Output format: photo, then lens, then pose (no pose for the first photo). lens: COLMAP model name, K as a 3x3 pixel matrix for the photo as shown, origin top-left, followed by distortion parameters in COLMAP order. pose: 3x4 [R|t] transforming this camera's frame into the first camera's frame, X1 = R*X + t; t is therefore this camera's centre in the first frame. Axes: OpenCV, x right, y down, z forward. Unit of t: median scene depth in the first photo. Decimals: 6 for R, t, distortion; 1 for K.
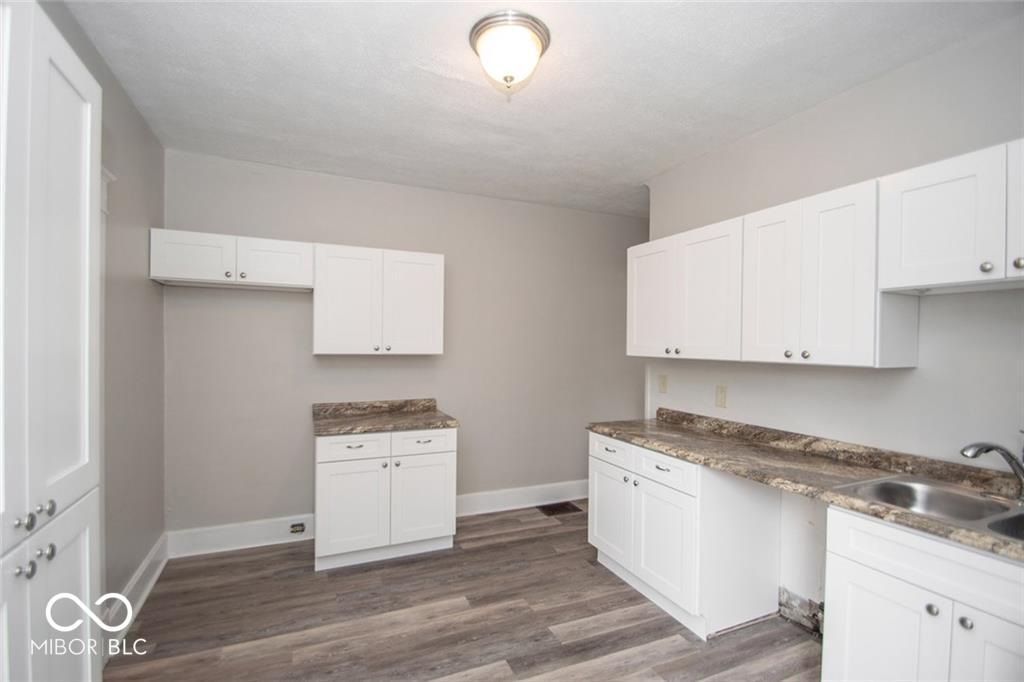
lens RADIAL K [[448.3, 0, 509.4], [0, 448.3, 349.0], [0, 0, 1]] dist [0.002823, -0.000043]
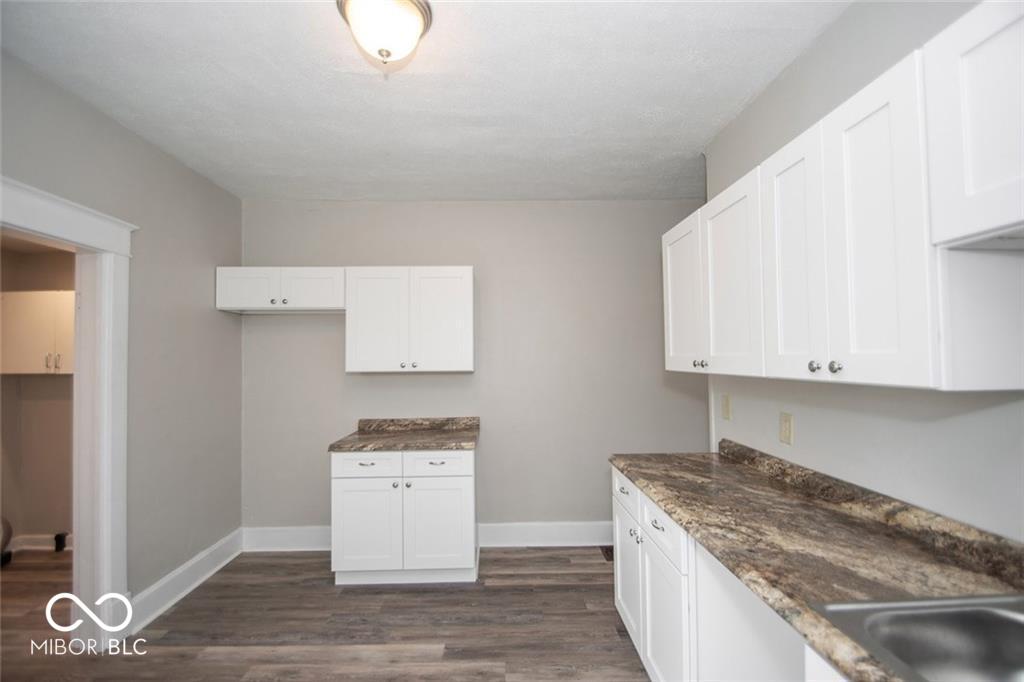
lens RADIAL K [[441.1, 0, 508.9], [0, 441.1, 348.1], [0, 0, 1]] dist [0.017036, -0.016405]
pose [[0.928651, -0.028604, -0.369849, 0.321298], [0.014333, 0.999045, -0.041277, 0.004226], [0.370677, 0.033031, 0.928174, 0.192286]]
